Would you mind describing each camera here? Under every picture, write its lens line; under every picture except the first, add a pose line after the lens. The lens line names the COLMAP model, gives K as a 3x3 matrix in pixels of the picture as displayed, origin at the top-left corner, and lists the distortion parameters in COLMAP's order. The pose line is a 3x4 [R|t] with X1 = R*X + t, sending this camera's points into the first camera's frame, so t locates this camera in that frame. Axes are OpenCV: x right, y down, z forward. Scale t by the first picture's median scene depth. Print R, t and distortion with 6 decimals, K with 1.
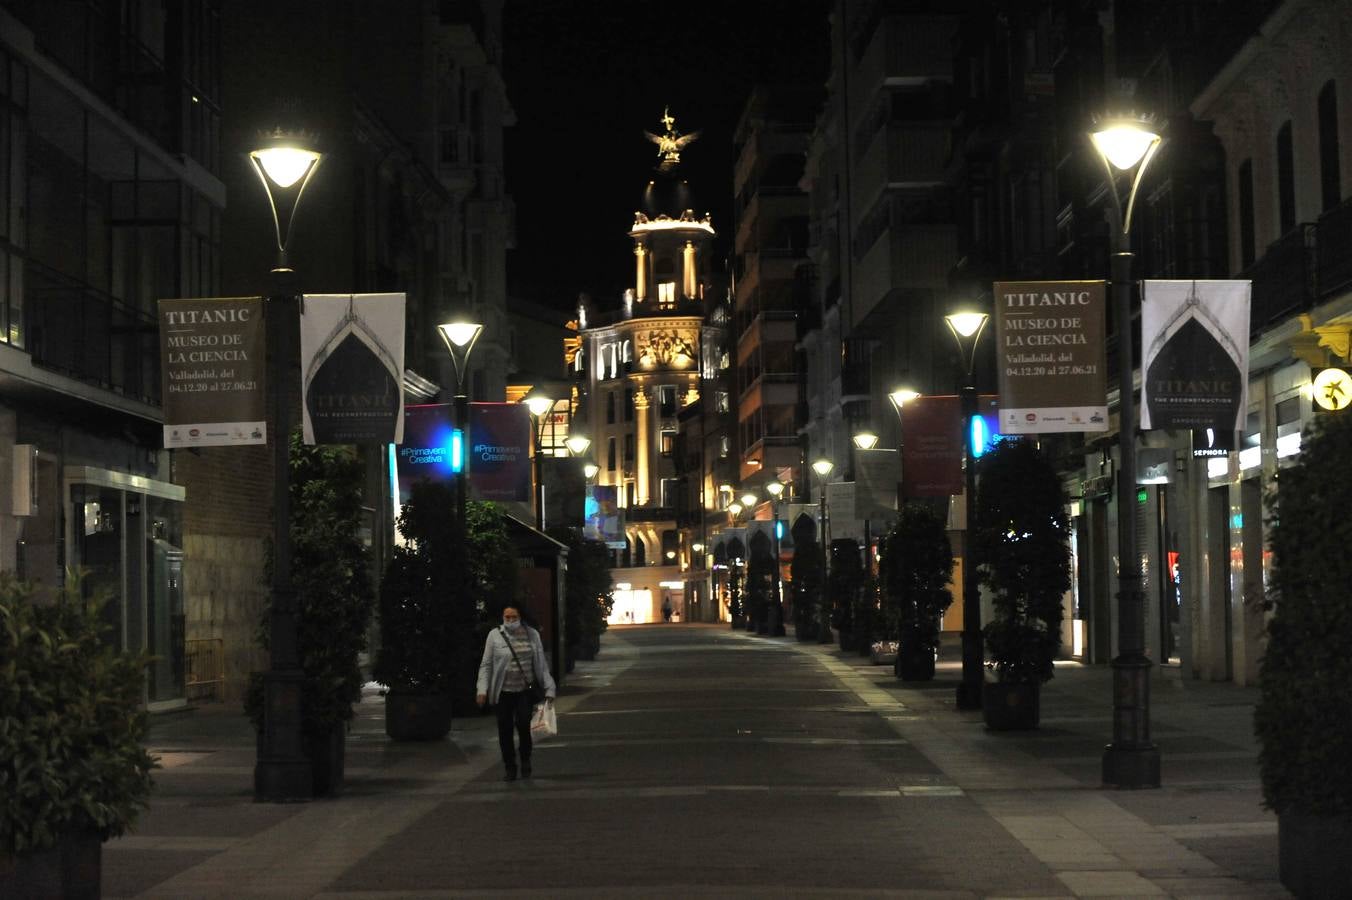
lens RADIAL K [[2339.1, 0, 676.0], [0, 2339.1, 450.0], [0, 0, 1]] dist [-0.135862, -0.020397]
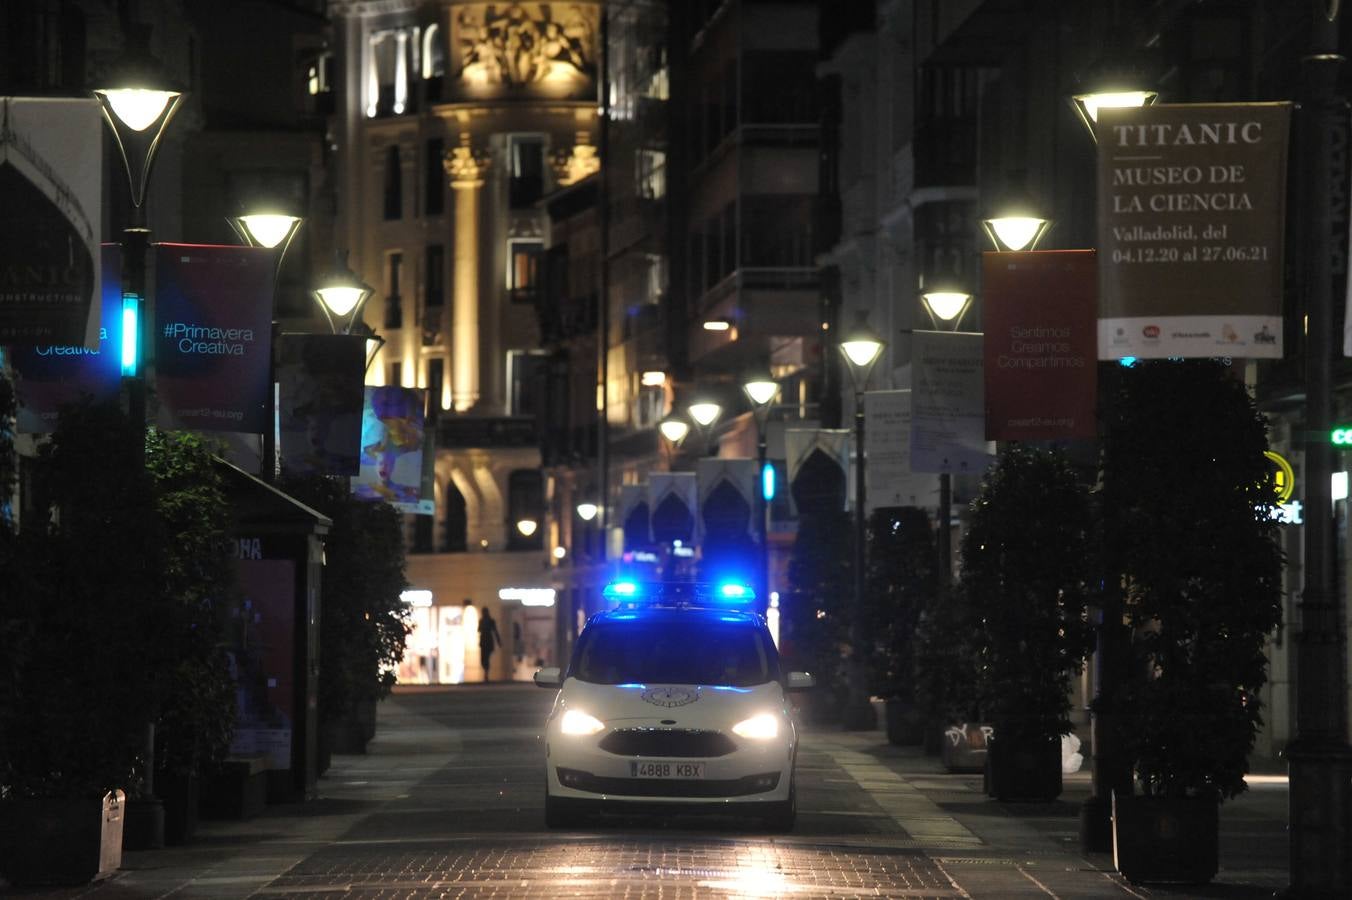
lens RADIAL K [[3261.5, 0, 671.3], [0, 3261.5, 432.8], [0, 0, 1]] dist [0.590681, 0.638514]
pose [[0.999264, 0.020556, 0.032377, 0.004445], [-0.020766, 0.999765, 0.006149, 0.021935], [-0.032243, -0.006817, 0.999457, 0.373762]]
